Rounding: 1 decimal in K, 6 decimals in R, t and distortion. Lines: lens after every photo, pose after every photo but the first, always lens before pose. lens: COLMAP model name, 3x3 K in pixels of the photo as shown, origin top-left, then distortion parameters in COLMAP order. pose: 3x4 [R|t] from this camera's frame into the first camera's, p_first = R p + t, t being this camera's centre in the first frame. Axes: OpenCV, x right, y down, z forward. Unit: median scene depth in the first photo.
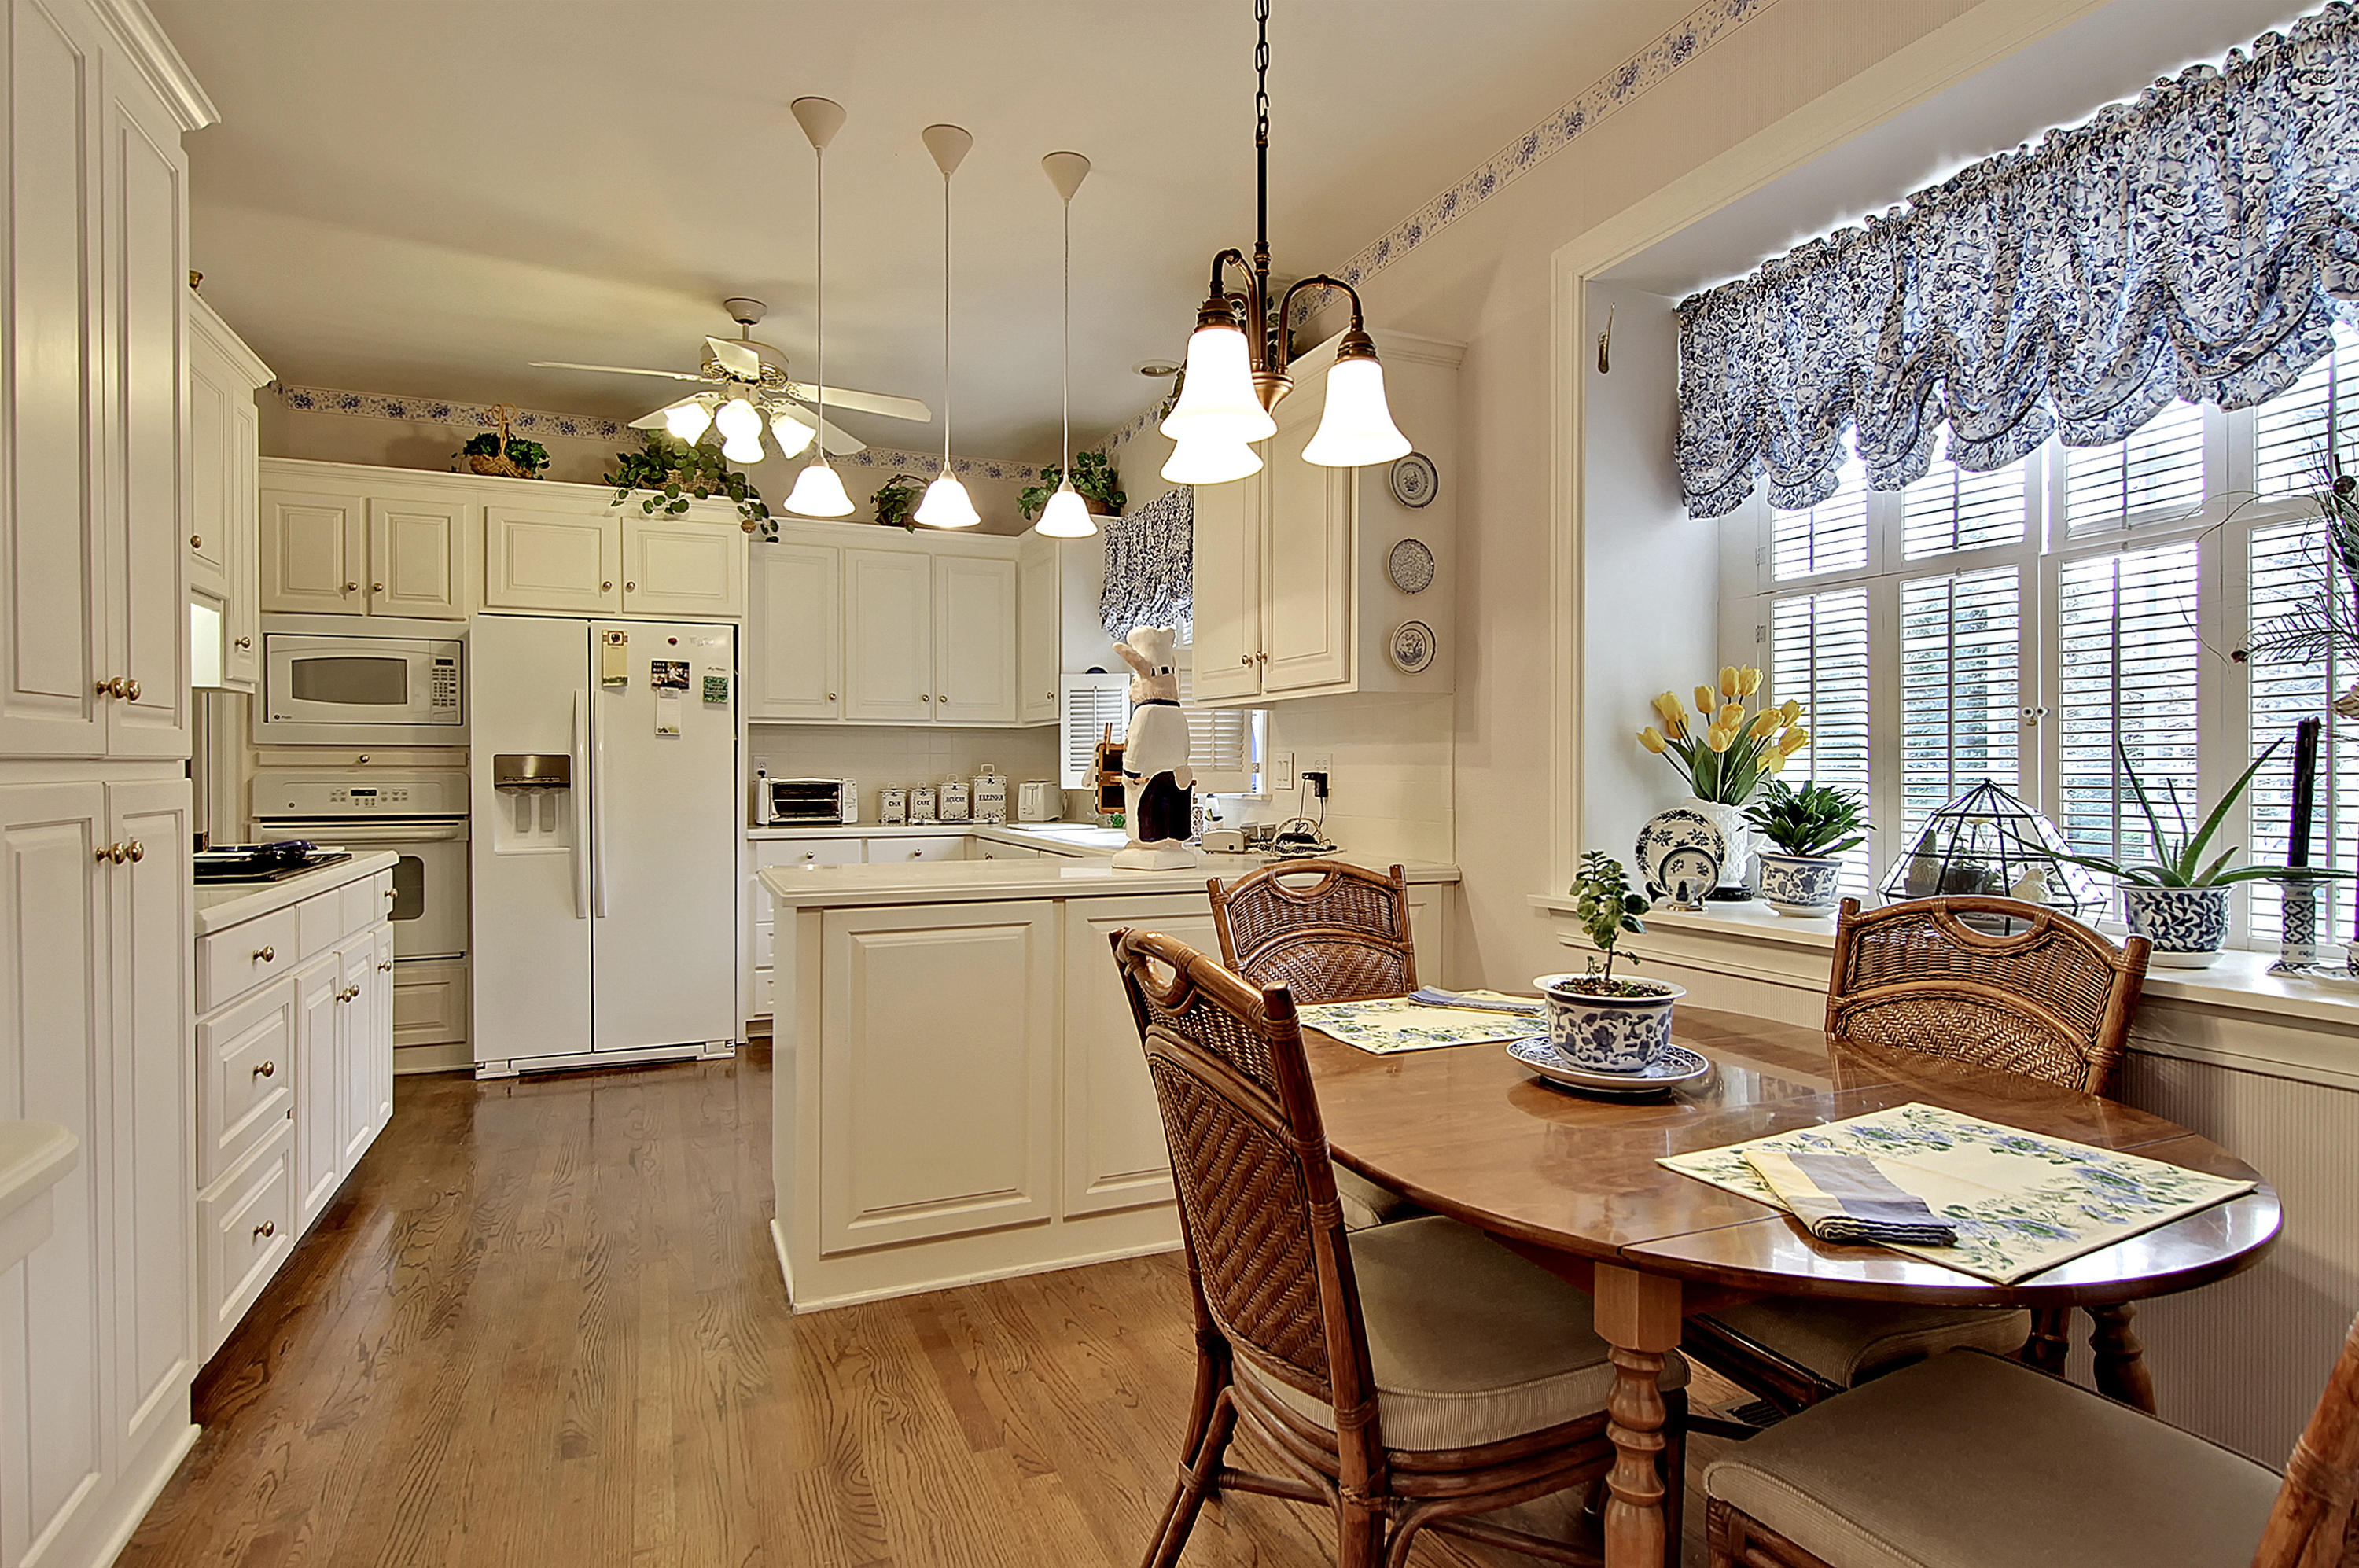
lens RADIAL K [[1202.8, 0, 1192.0], [0, 1202.8, 783.0], [0, 0, 1]] dist [0.010770, -0.001177]
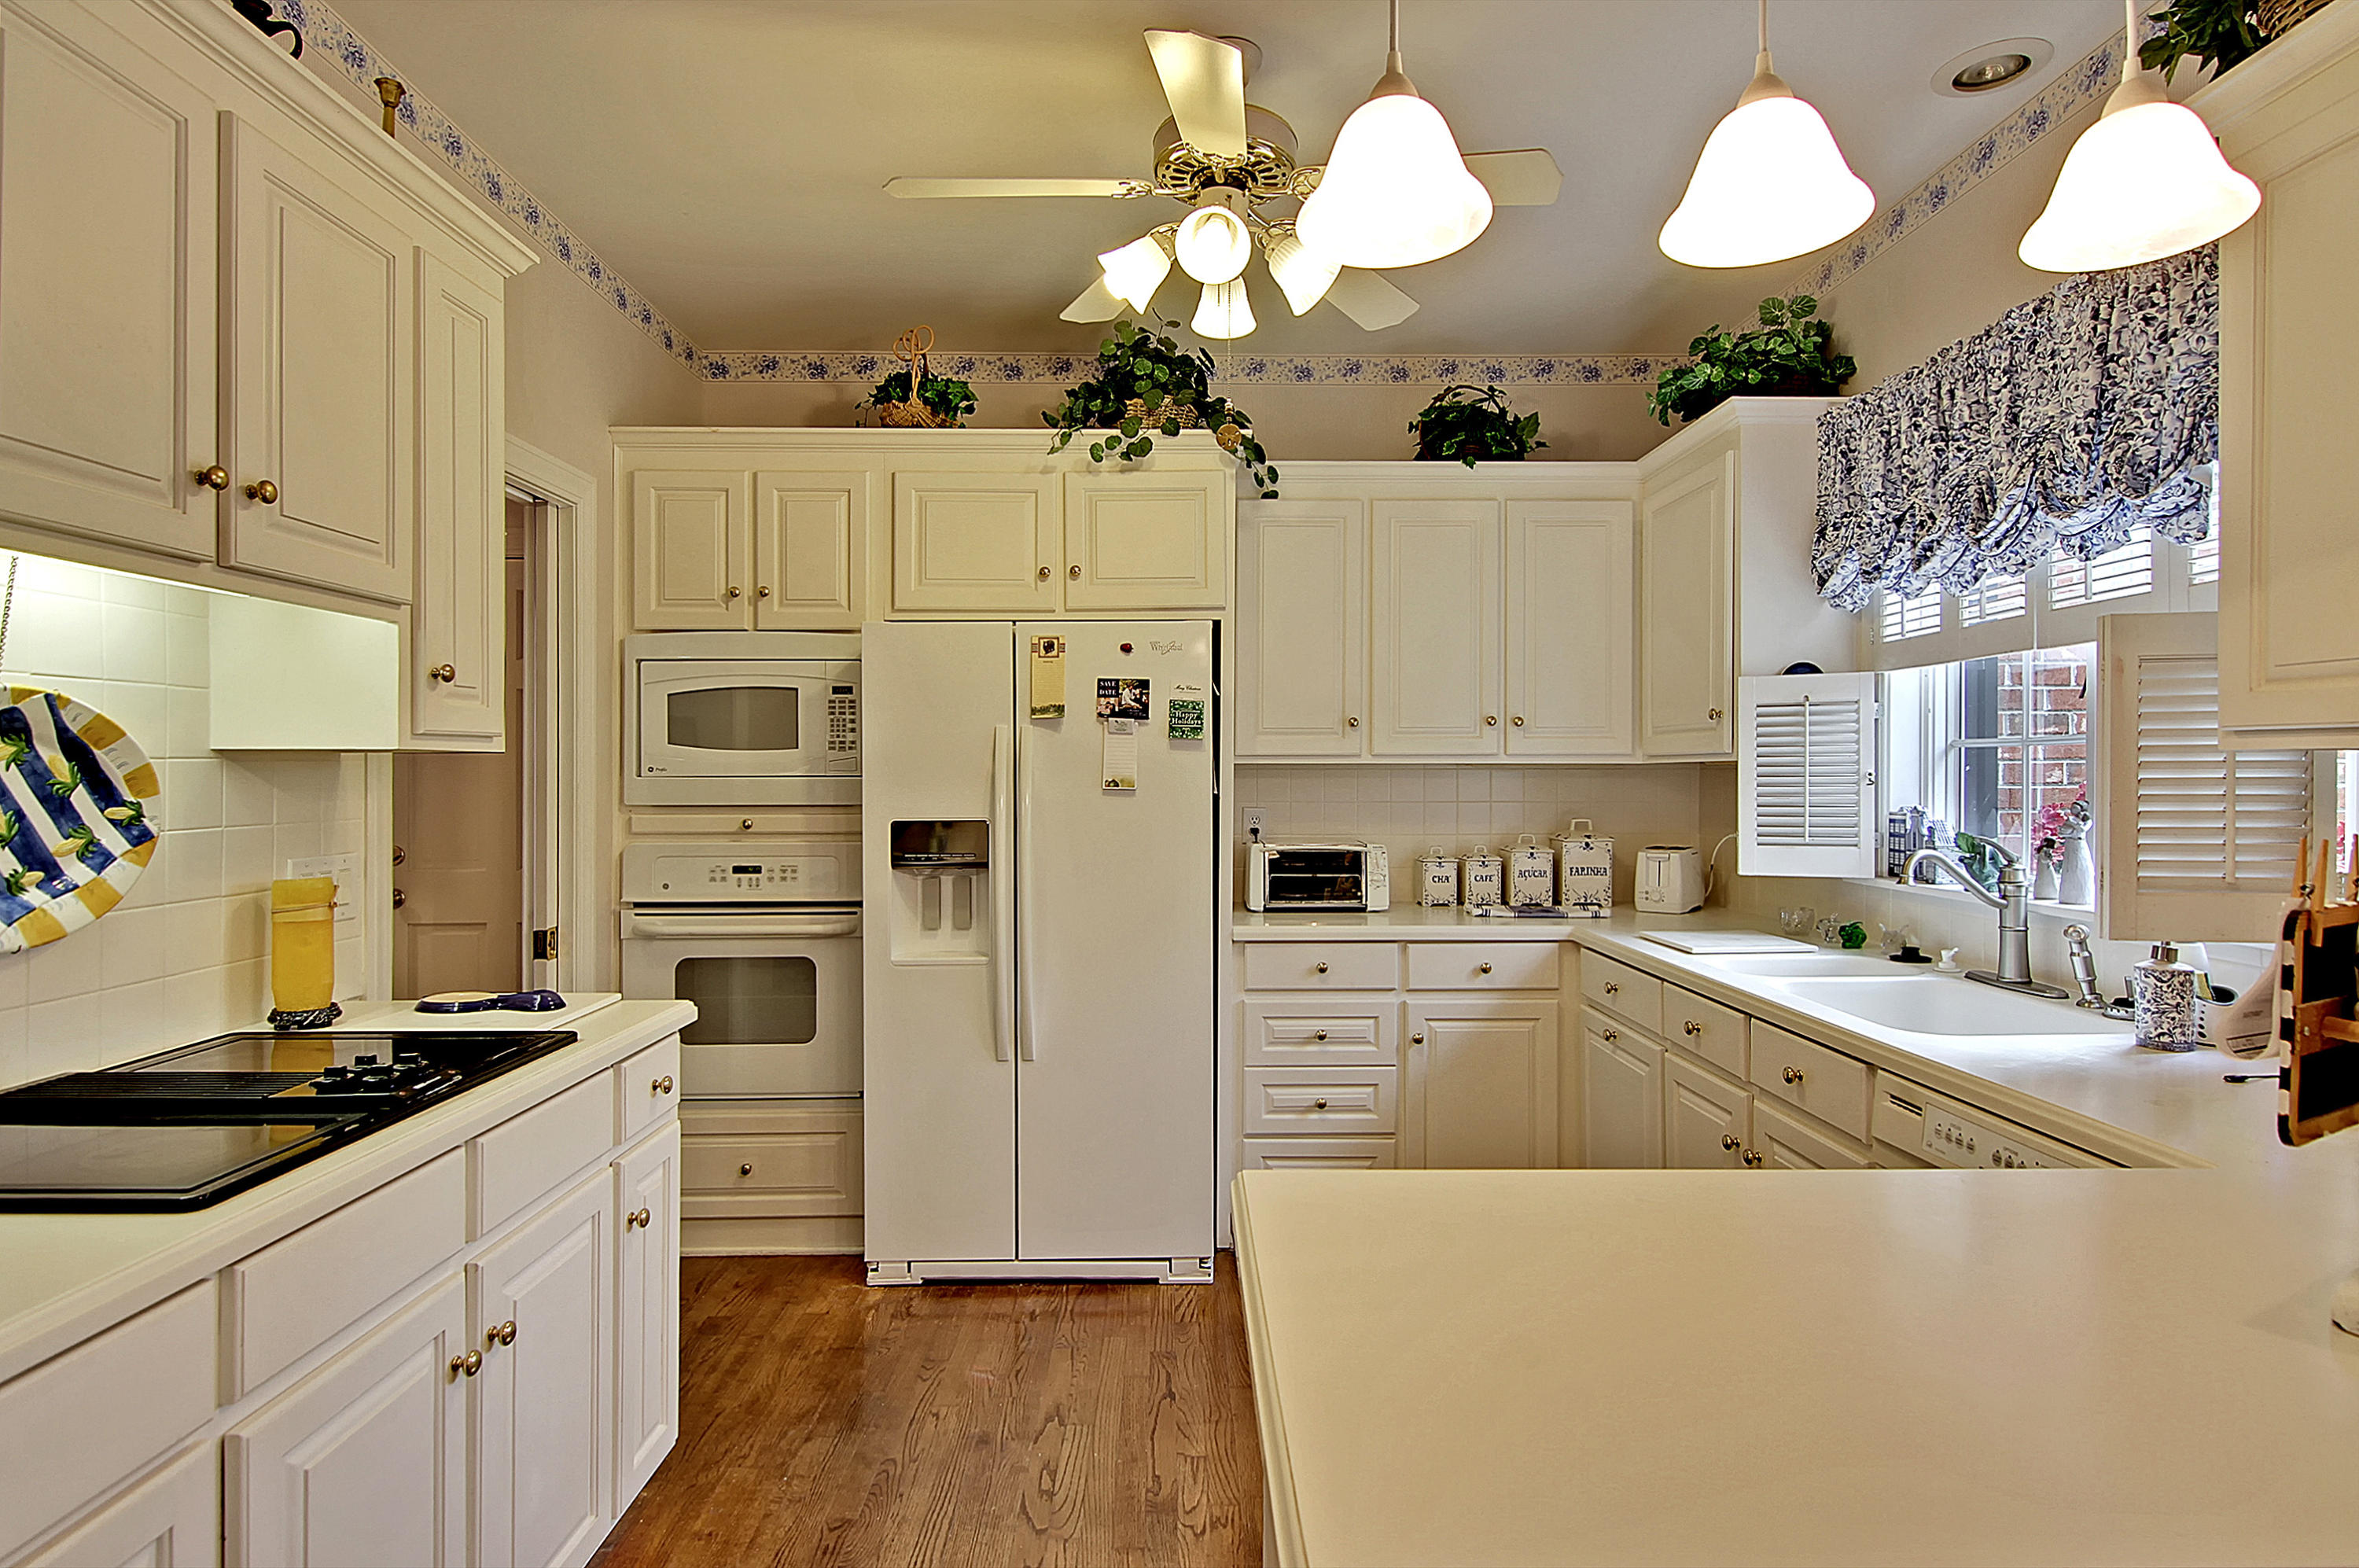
lens RADIAL K [[1202.8, 0, 1180.1], [0, 1202.8, 780.1], [0, 0, 1]] dist [0.010770, -0.001177]
pose [[0.916828, 0.001601, -0.399278, -0.138194], [-0.003545, 0.999985, -0.004129, -0.041863], [0.399266, 0.005201, 0.916820, 0.401361]]
